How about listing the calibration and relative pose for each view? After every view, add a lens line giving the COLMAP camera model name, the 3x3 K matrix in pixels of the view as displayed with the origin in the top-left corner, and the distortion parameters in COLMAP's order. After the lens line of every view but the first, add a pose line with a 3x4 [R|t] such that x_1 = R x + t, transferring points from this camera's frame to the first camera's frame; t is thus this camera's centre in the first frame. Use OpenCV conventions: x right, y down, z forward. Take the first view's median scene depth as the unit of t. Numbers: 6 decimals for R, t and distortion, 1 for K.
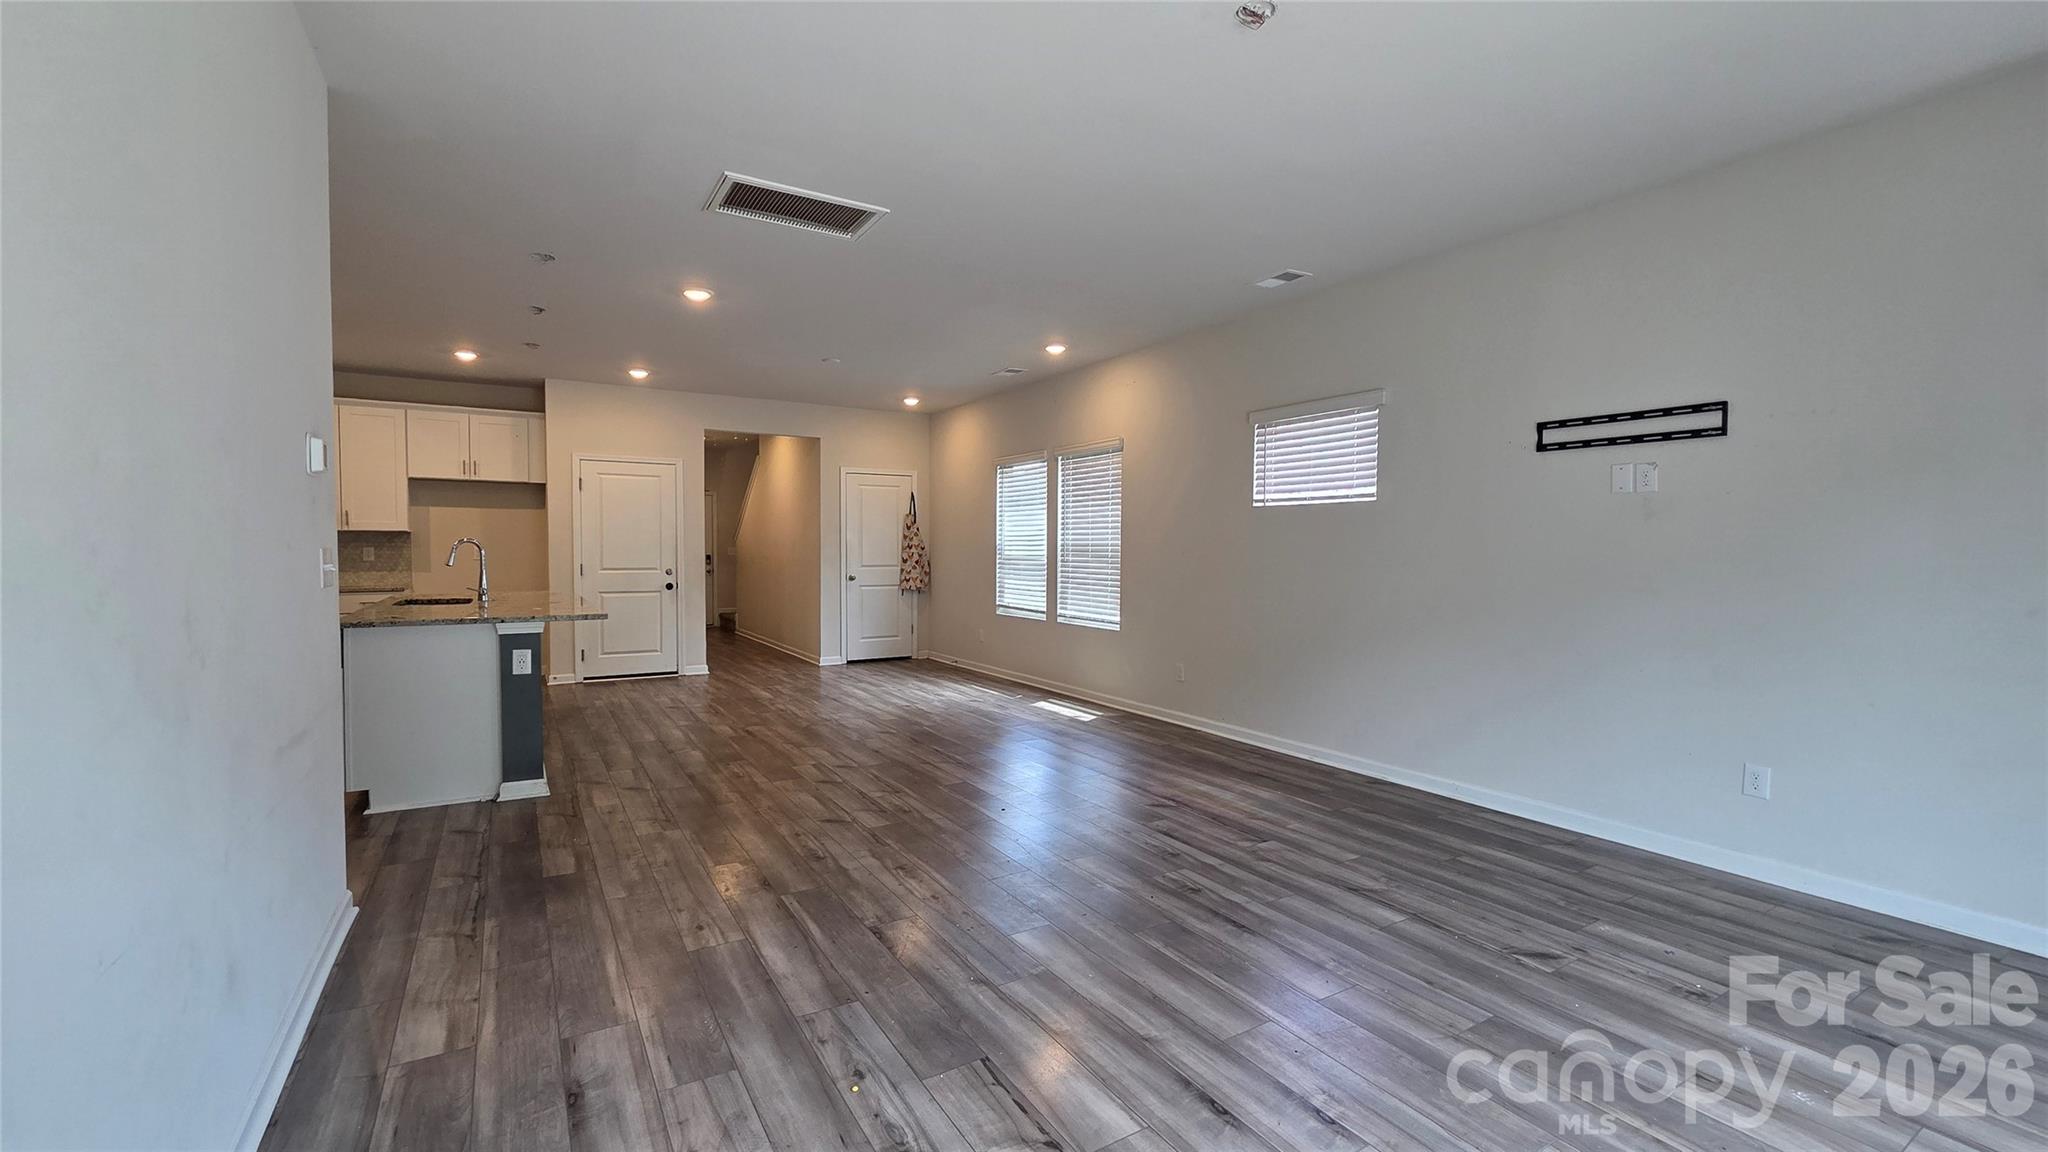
lens RADIAL K [[838.5, 0, 1019.9], [0, 838.5, 583.2], [0, 0, 1]] dist [0.001742, -0.001751]
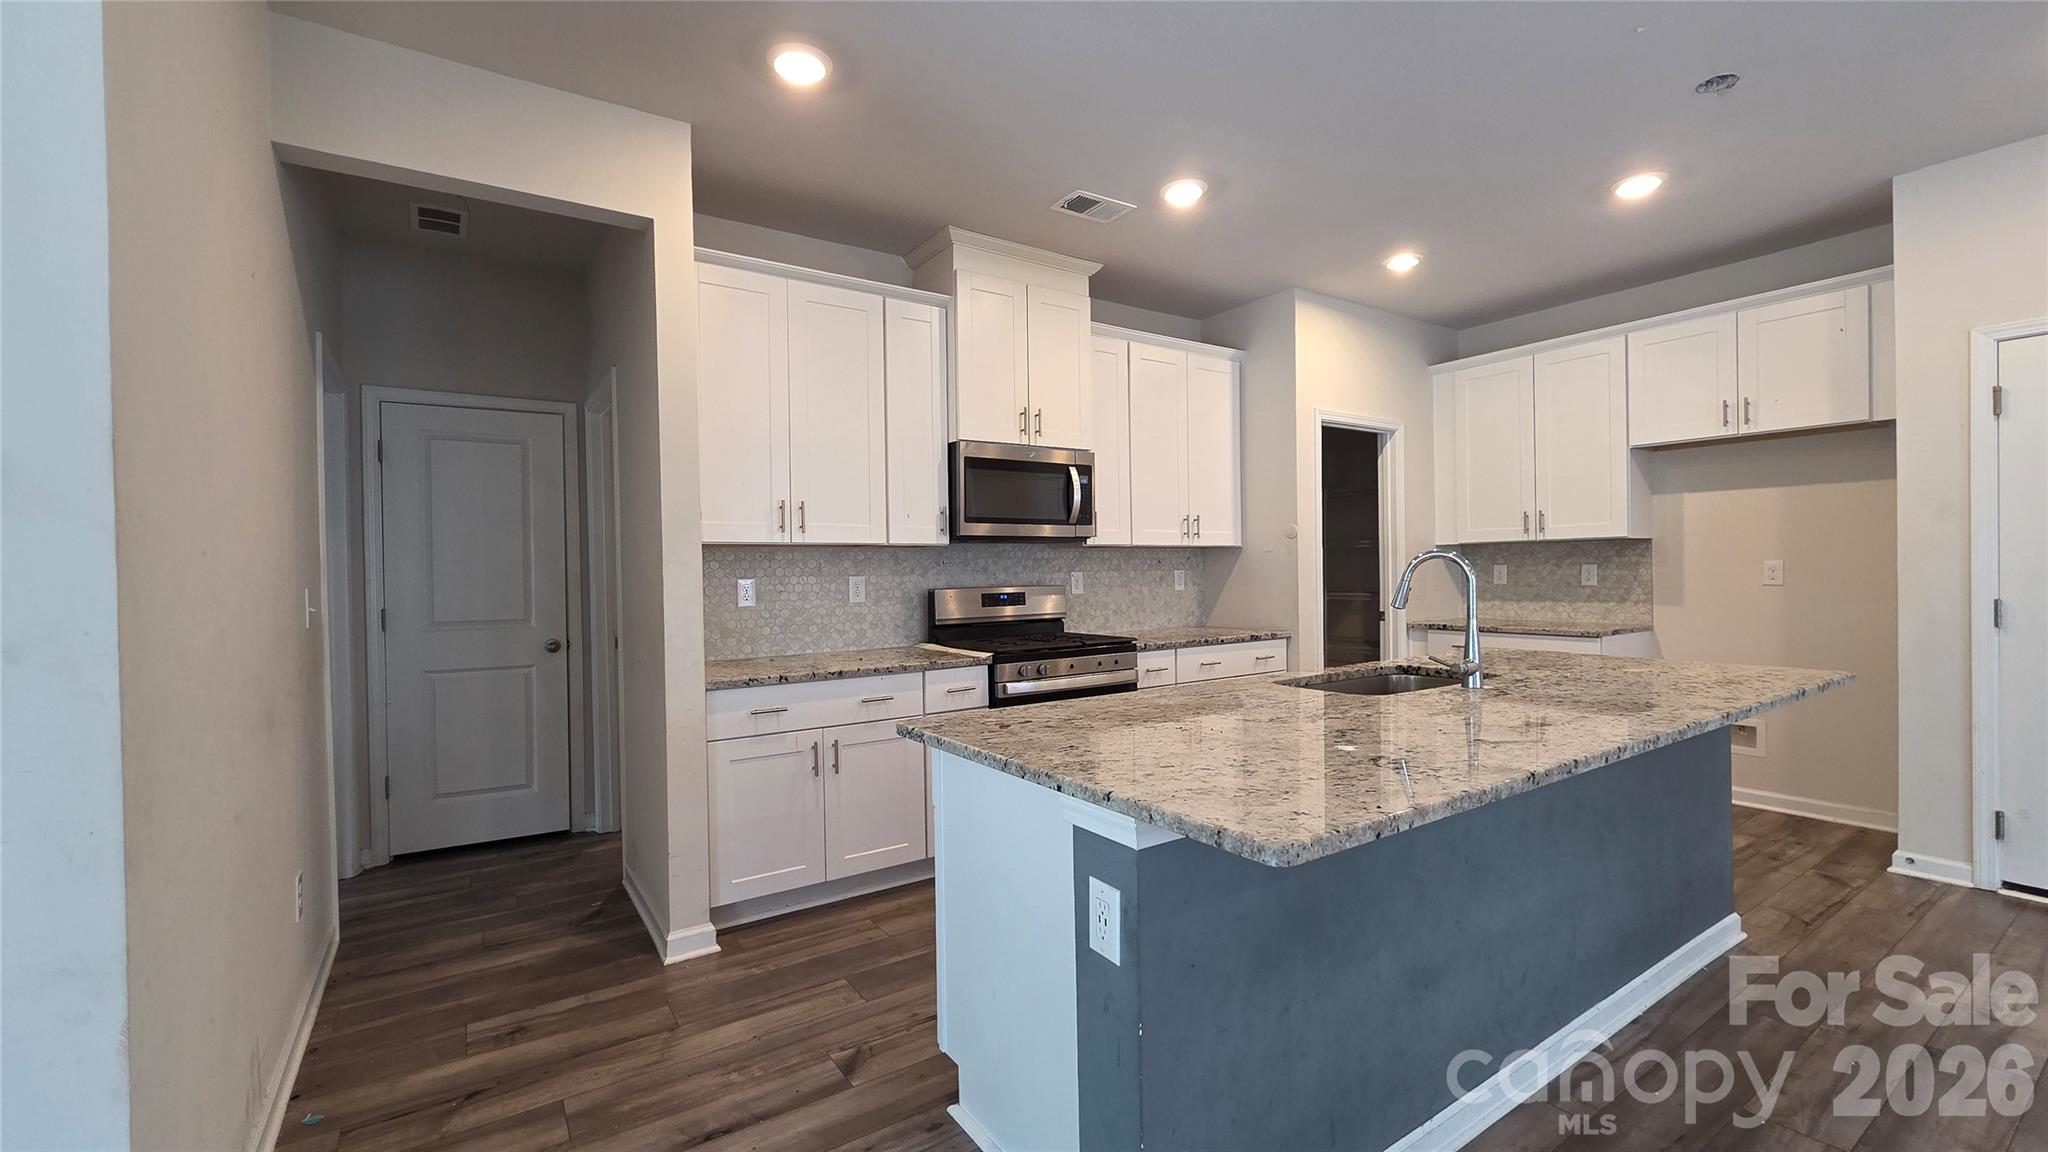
lens RADIAL K [[838.5, 0, 1023.0], [0, 838.5, 578.6], [0, 0, 1]] dist [0.001742, -0.001751]
pose [[0.045283, 0.004699, -0.998963, -0.283919], [-0.024332, 0.999697, 0.003600, -0.045776], [0.998678, 0.024144, 0.045384, 1.027980]]
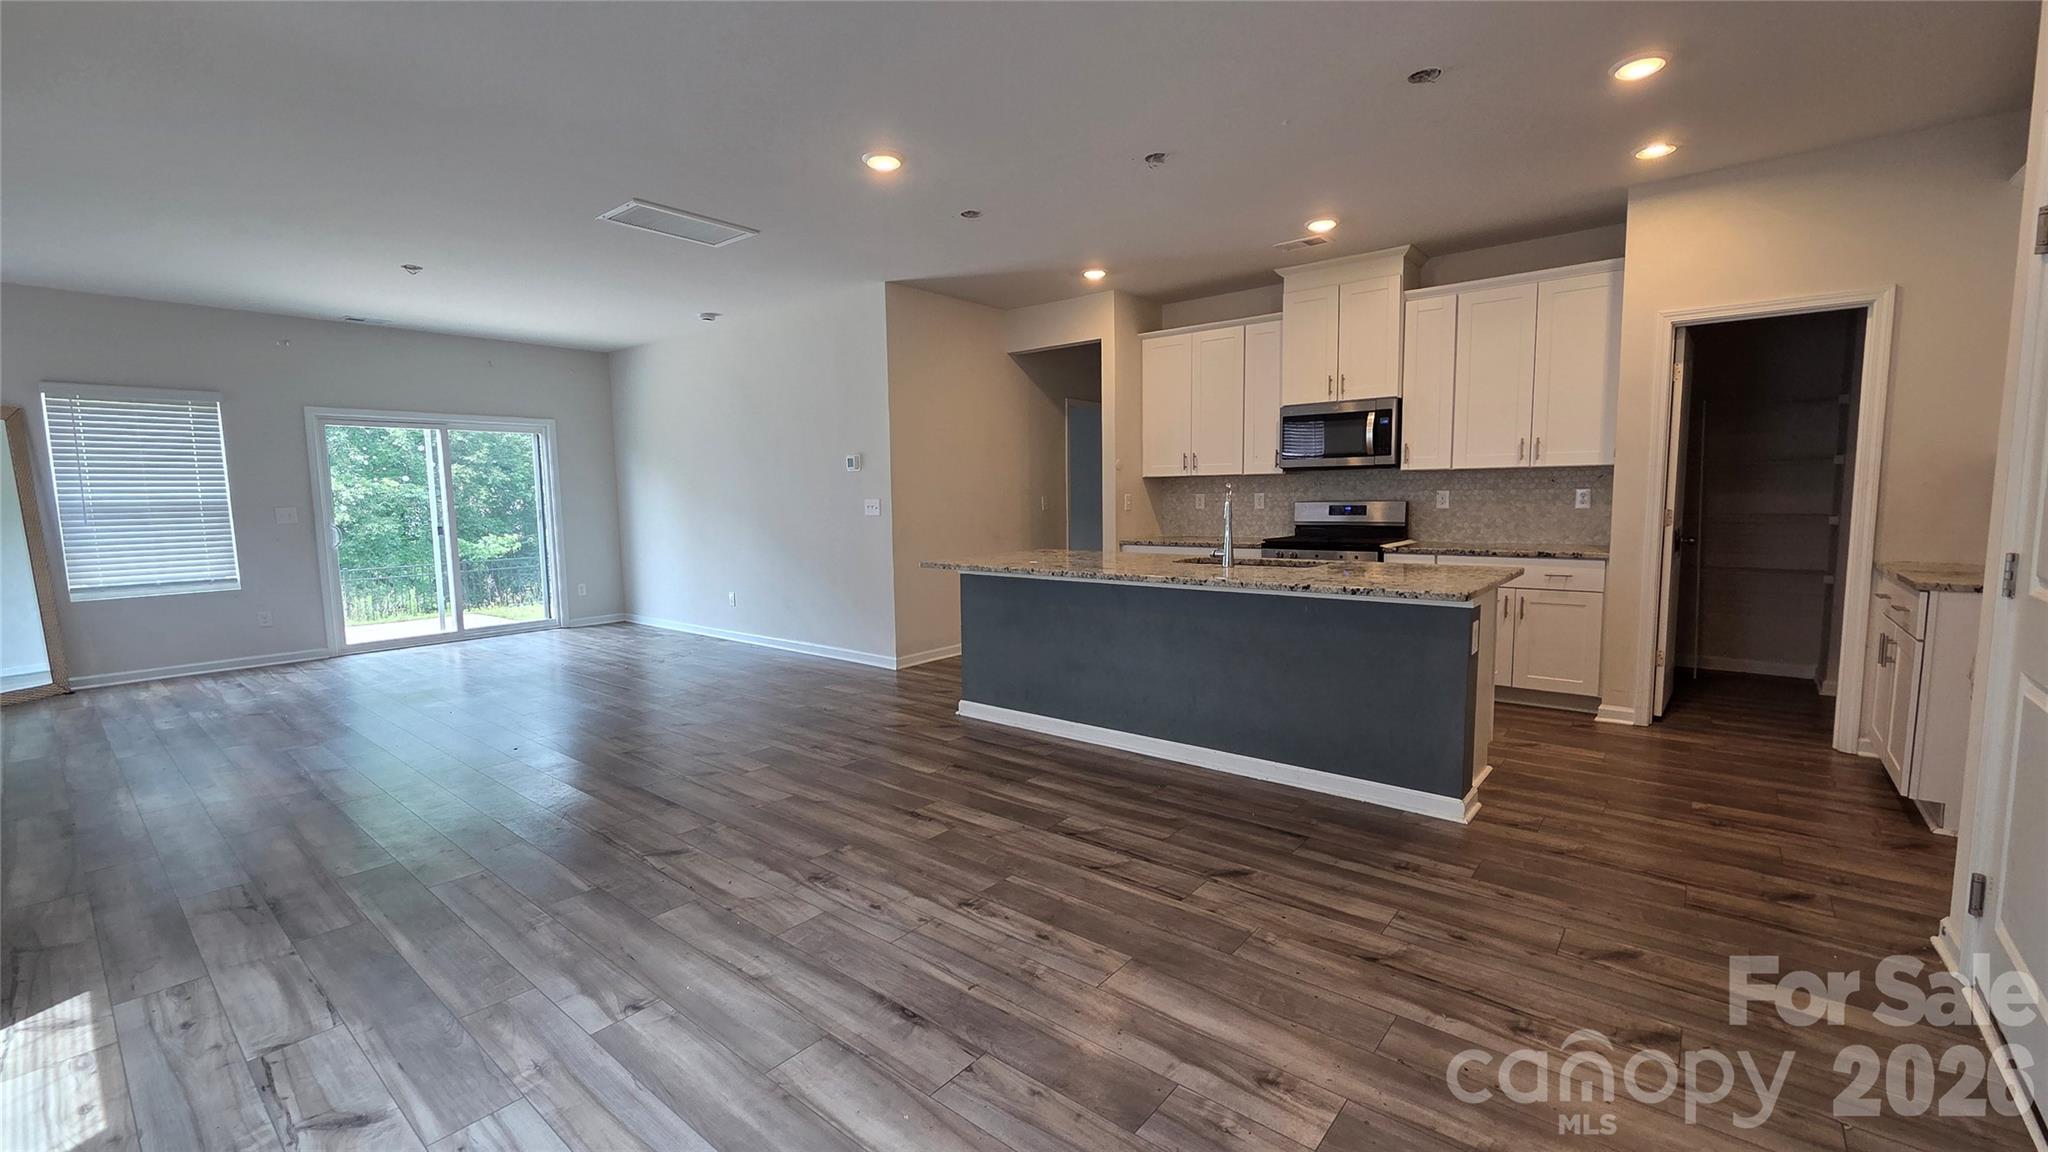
lens RADIAL K [[838.5, 0, 1024.1], [0, 838.5, 582.2], [0, 0, 1]] dist [0.001742, -0.001751]
pose [[-0.944752, 0.044689, -0.324727, -0.308990], [-0.002280, 0.989743, 0.142843, -0.100608], [0.327779, 0.135692, -0.934959, 2.289069]]
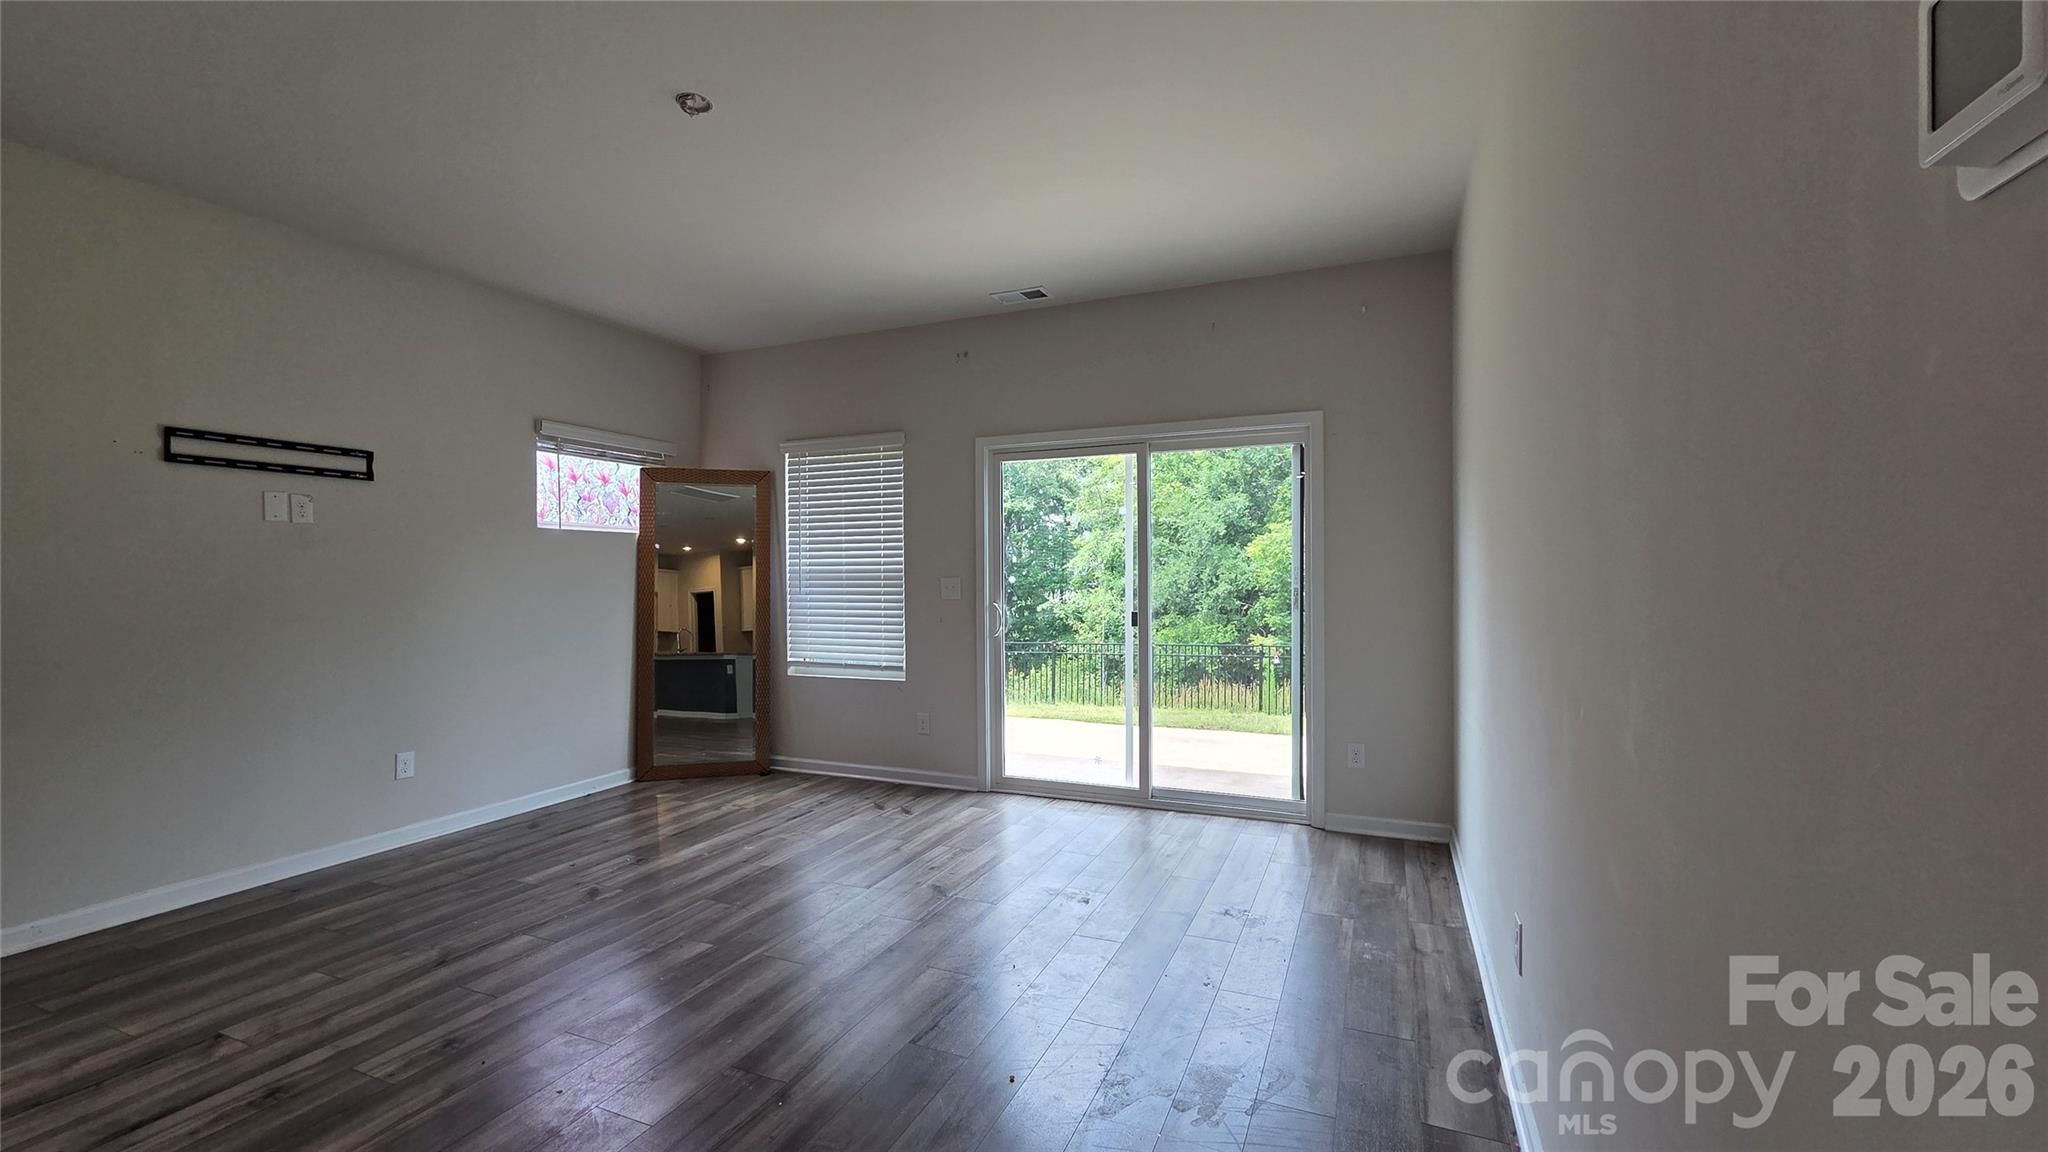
lens RADIAL K [[838.5, 0, 1027.5], [0, 838.5, 572.9], [0, 0, 1]] dist [0.001742, -0.001751]
pose [[-0.580758, 0.001673, 0.814074, -0.548385], [0.037694, 0.998981, 0.024837, -0.035809], [-0.813203, 0.045110, -0.580229, 0.798400]]
